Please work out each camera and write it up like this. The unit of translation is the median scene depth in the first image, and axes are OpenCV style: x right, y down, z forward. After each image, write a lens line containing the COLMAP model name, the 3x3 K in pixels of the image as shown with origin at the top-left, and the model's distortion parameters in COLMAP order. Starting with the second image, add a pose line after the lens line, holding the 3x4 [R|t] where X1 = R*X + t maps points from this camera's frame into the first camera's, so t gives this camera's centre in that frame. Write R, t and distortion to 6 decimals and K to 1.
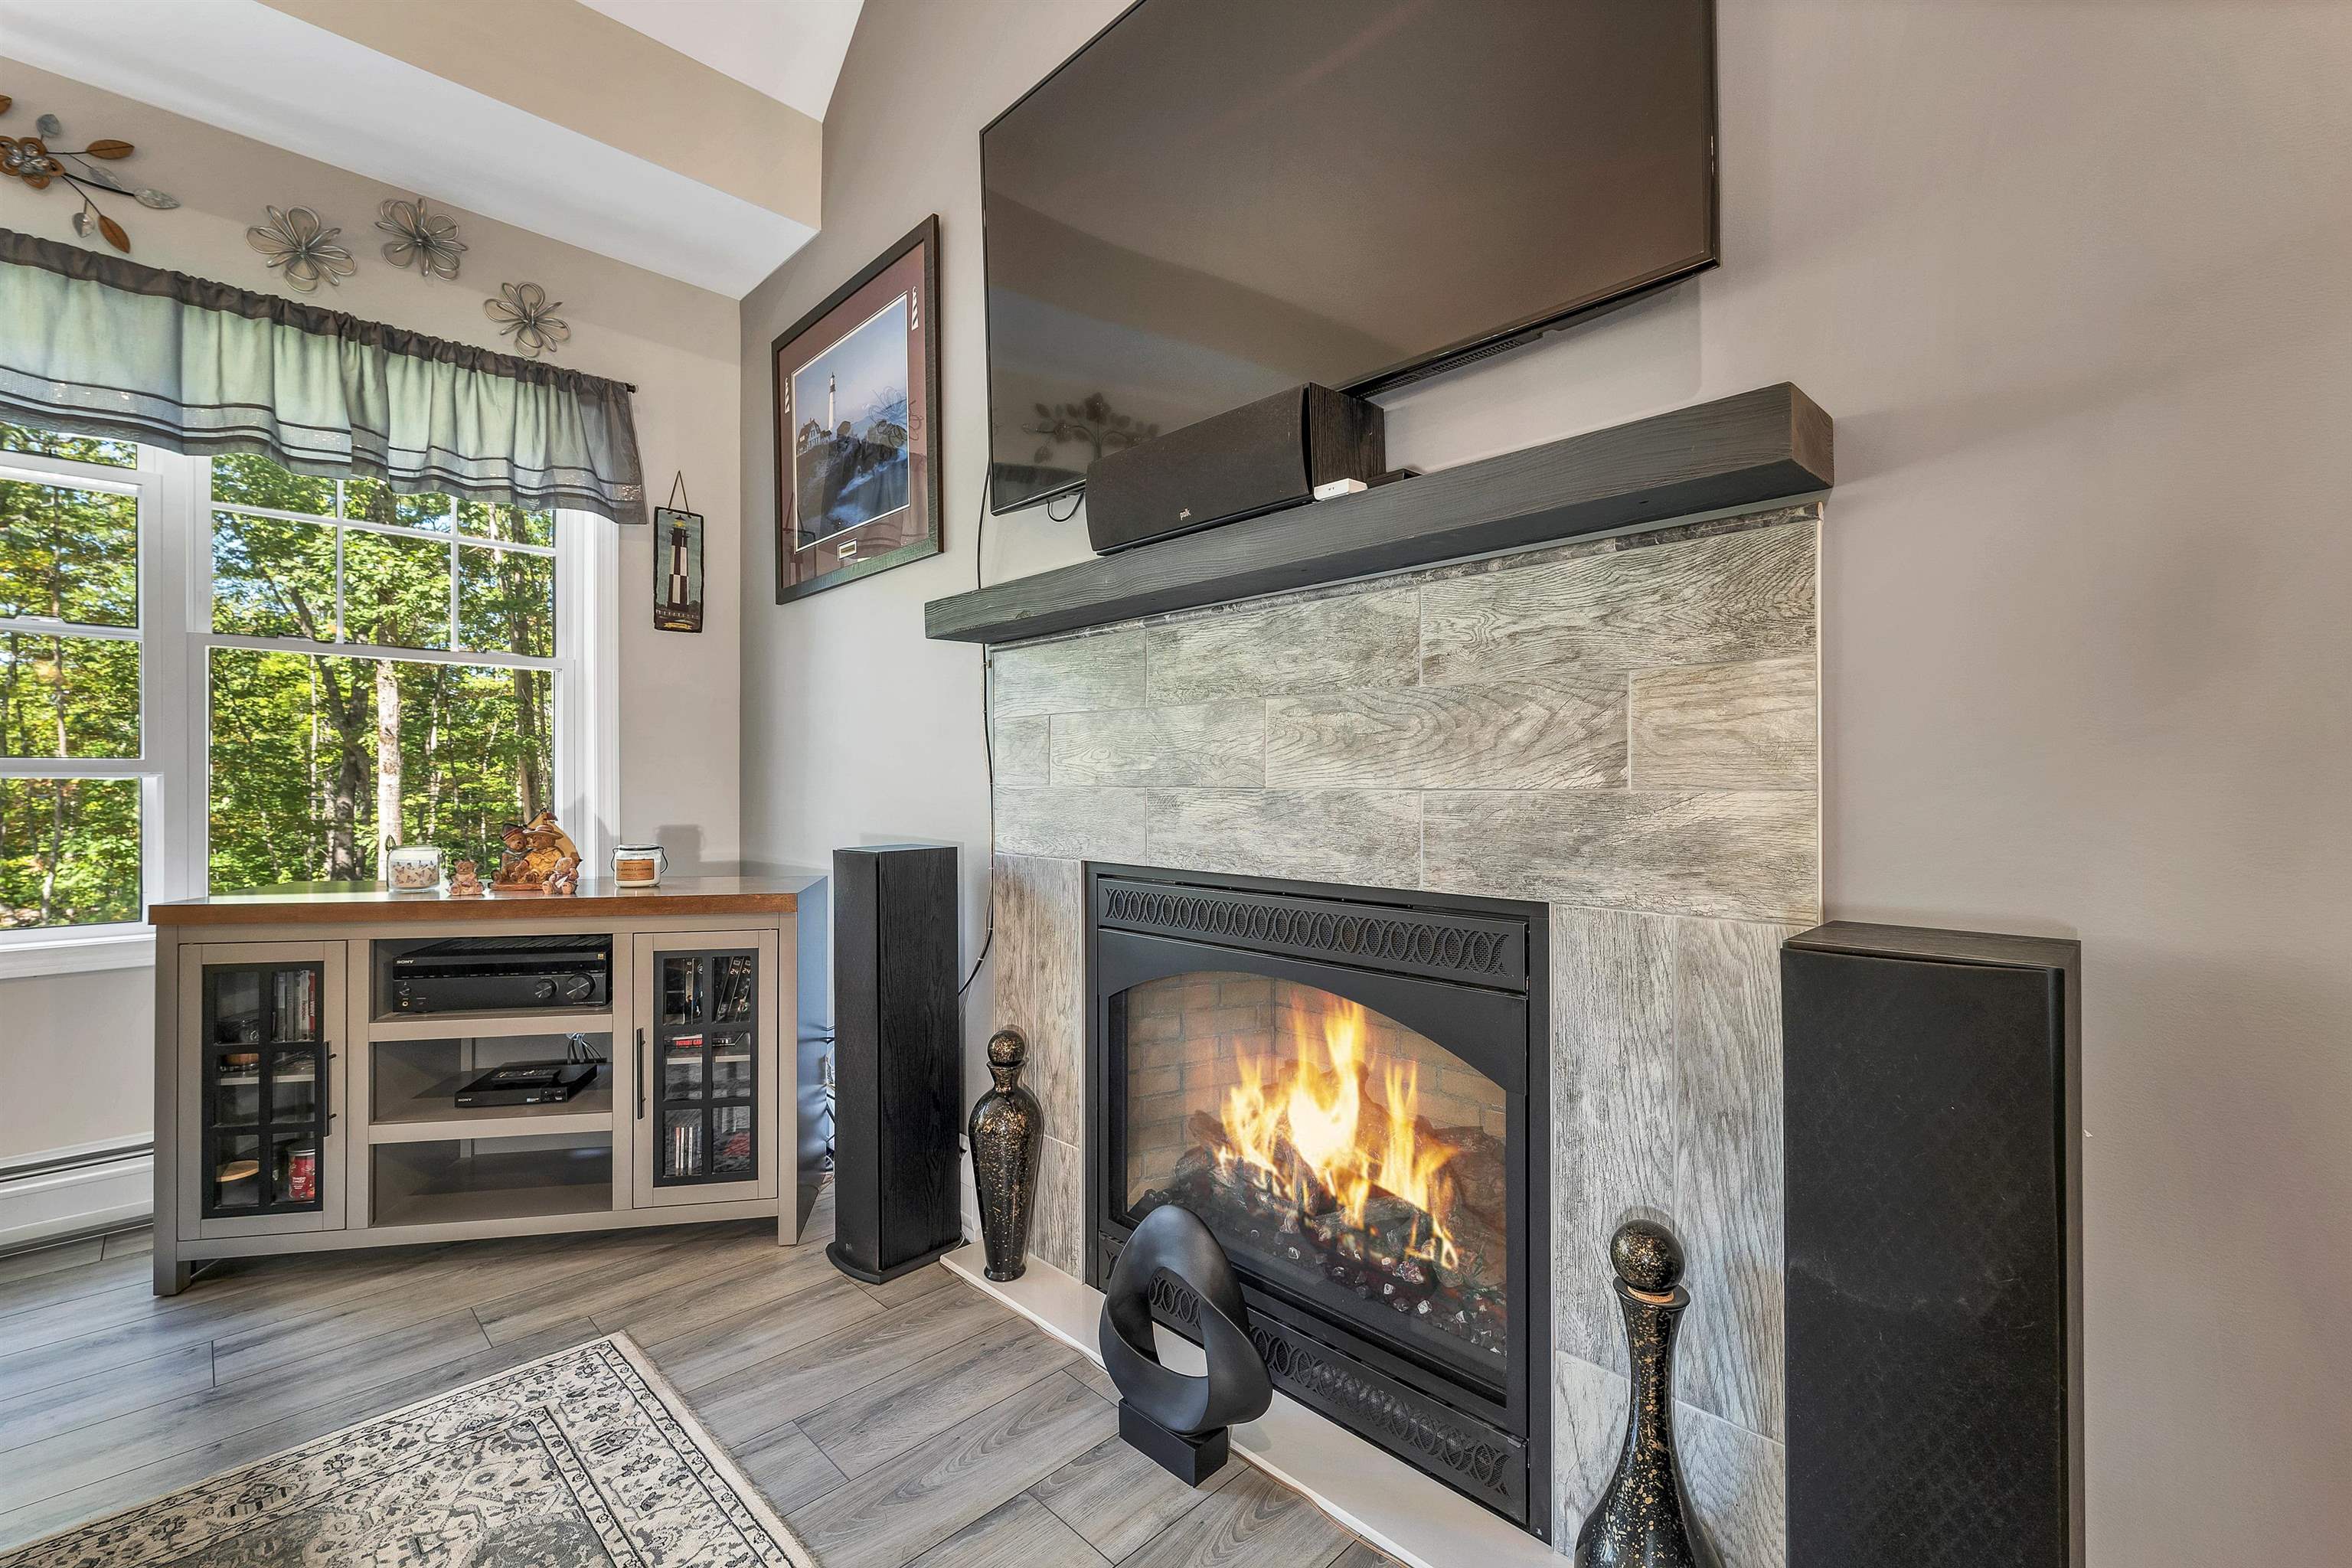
lens RADIAL K [[992.2, 0, 1177.0], [0, 992.2, 777.7], [0, 0, 1]] dist [-0.002486, 0.001088]
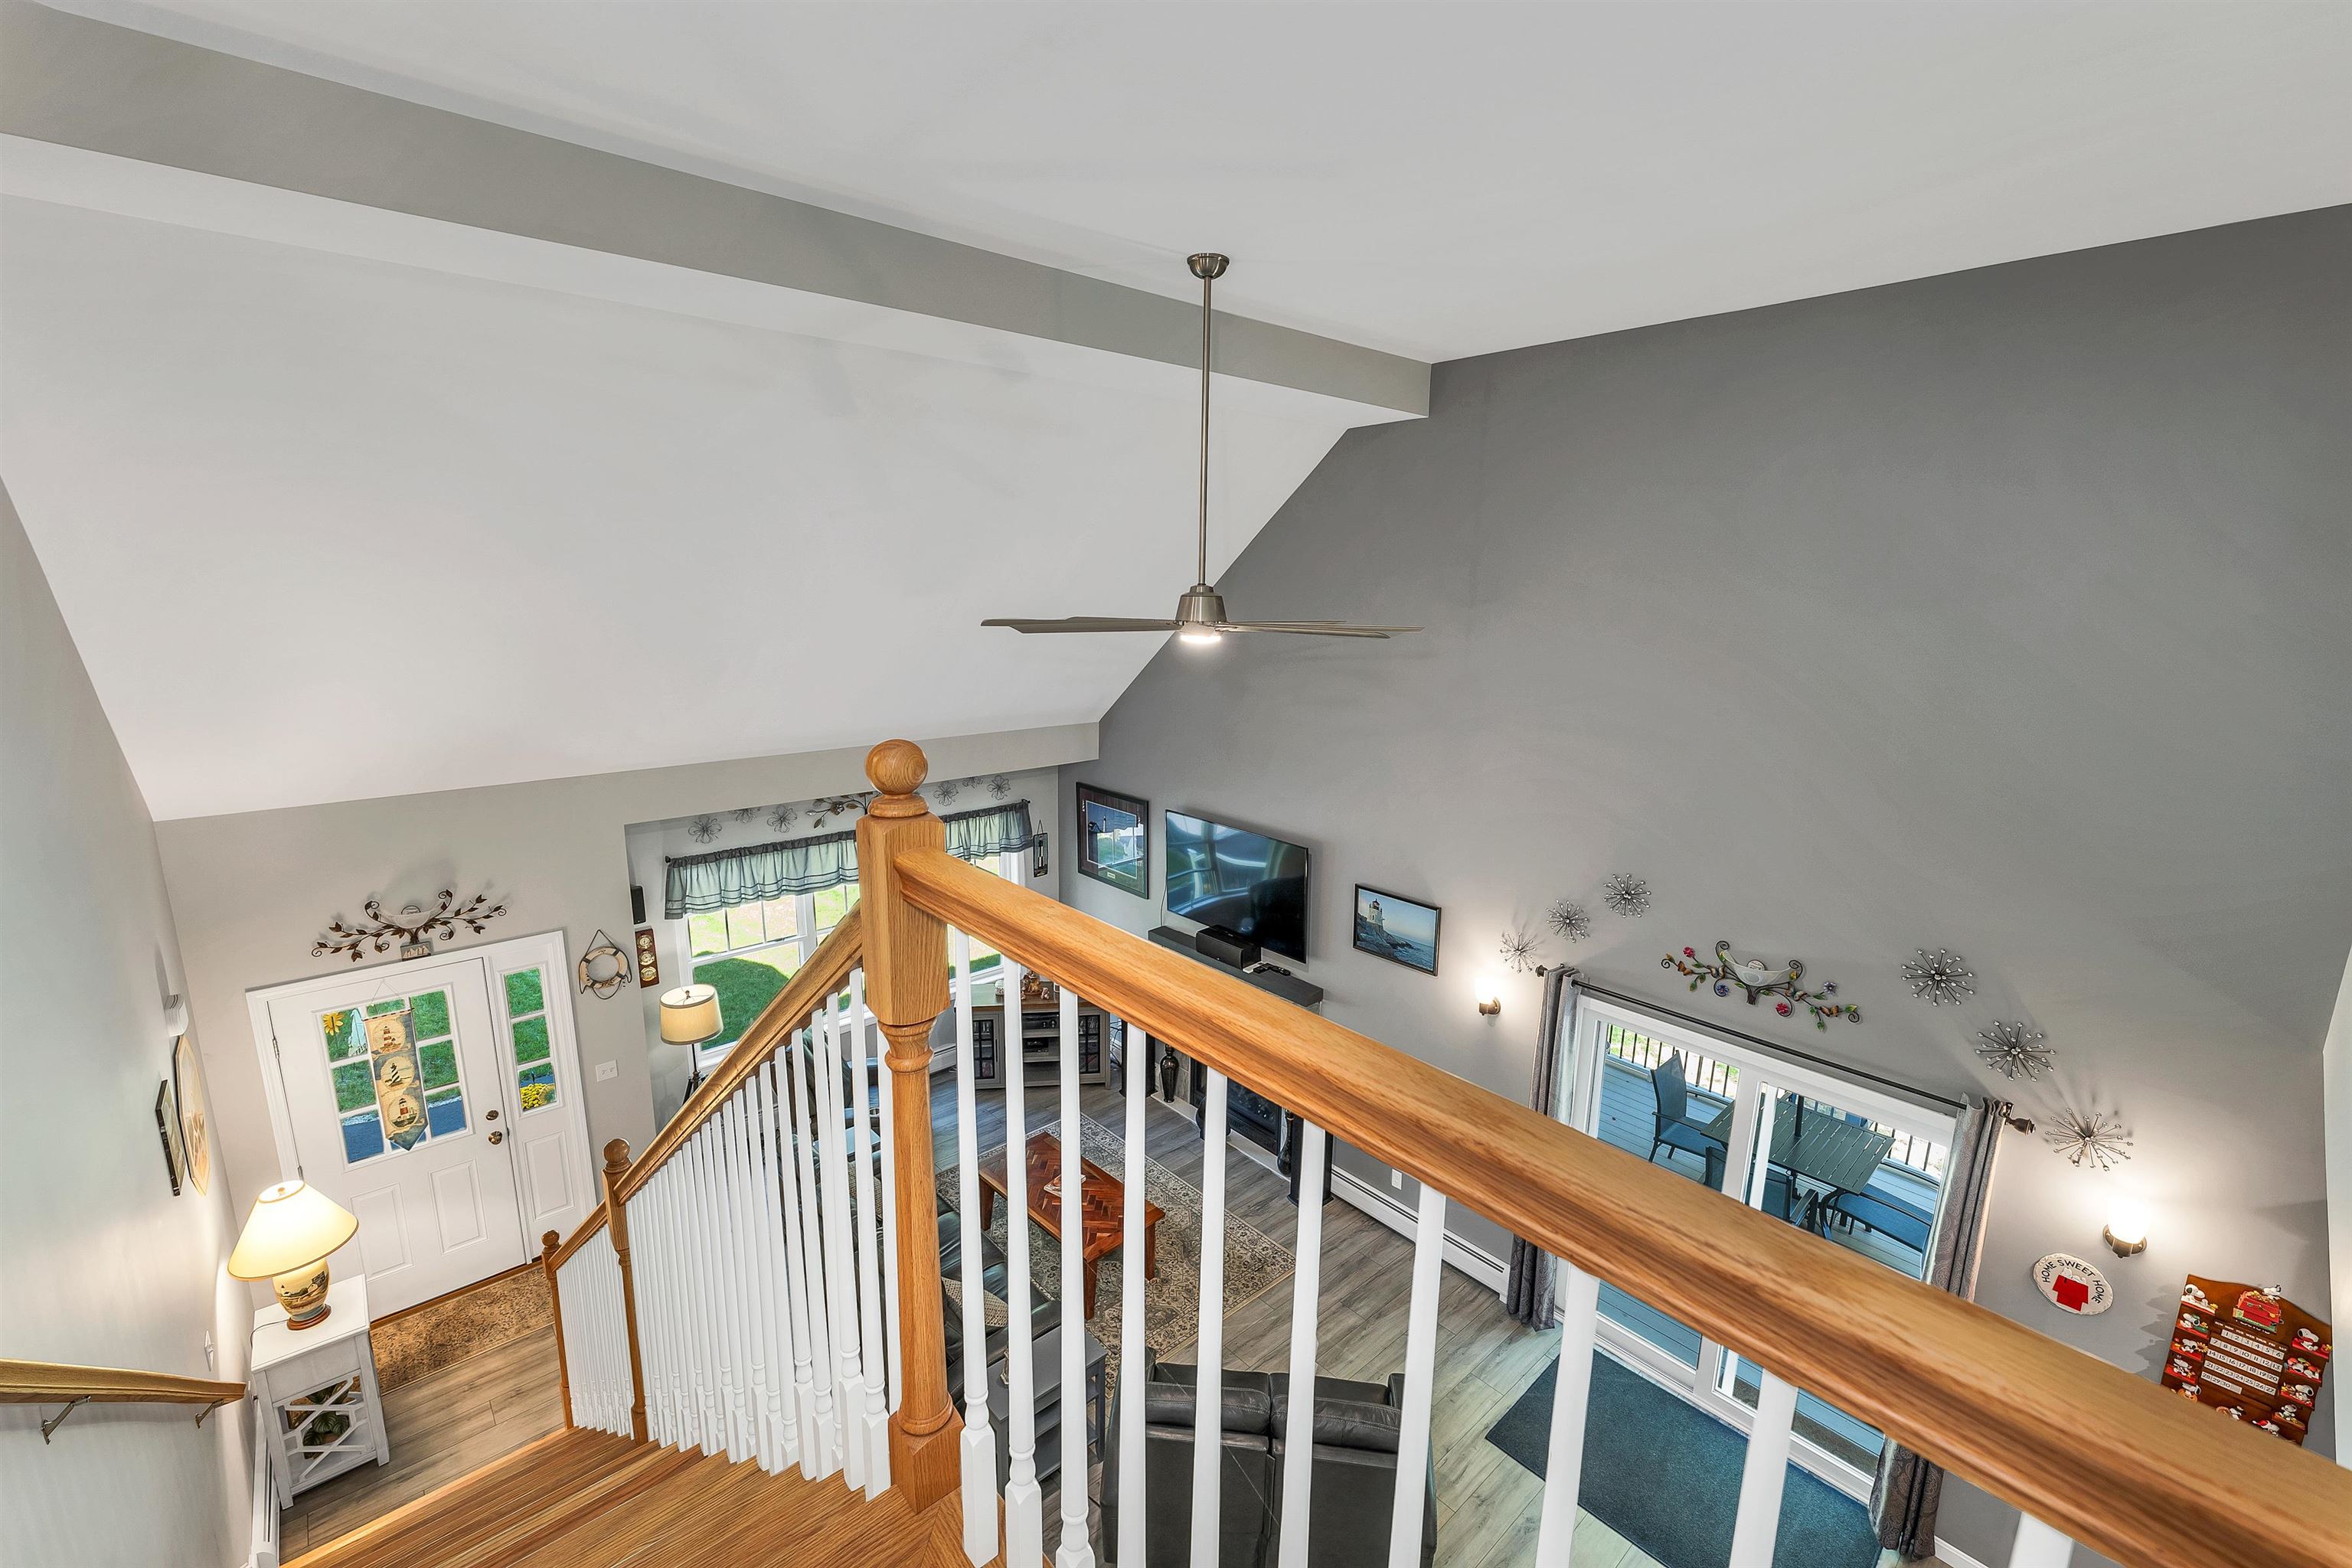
lens RADIAL K [[992.2, 0, 1186.1], [0, 992.2, 775.0], [0, 0, 1]] dist [-0.002486, 0.001088]
pose [[0.998648, 0.026828, -0.044524, 0.029340], [-0.017064, 0.978252, 0.206719, -1.537113], [0.049102, -0.205680, 0.977387, -2.504732]]
